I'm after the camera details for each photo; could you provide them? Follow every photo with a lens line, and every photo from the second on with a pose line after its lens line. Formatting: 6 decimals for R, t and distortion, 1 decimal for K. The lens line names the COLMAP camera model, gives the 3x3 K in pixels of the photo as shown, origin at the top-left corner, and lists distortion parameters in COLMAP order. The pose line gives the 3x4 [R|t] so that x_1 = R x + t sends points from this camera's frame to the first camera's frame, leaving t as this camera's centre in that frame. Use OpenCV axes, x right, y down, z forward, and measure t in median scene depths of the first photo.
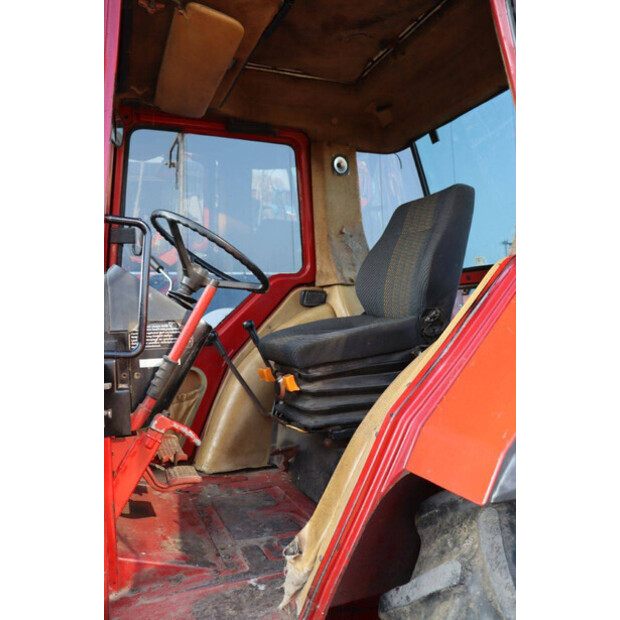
lens RADIAL K [[512.2, 0, 311.1], [0, 512.2, 320.8], [0, 0, 1]] dist [-0.161321, 0.120811]
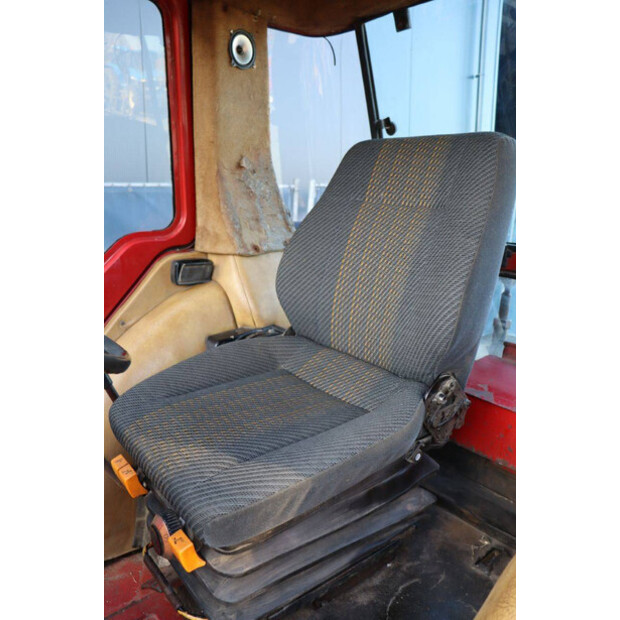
lens RADIAL K [[512.2, 0, 311.1], [0, 512.2, 320.8], [0, 0, 1]] dist [-0.161321, 0.120811]
pose [[0.958138, -0.023188, 0.285367, -0.035288], [-0.044334, 0.972677, 0.227892, -0.135056], [-0.282854, -0.231003, 0.930930, 0.370121]]
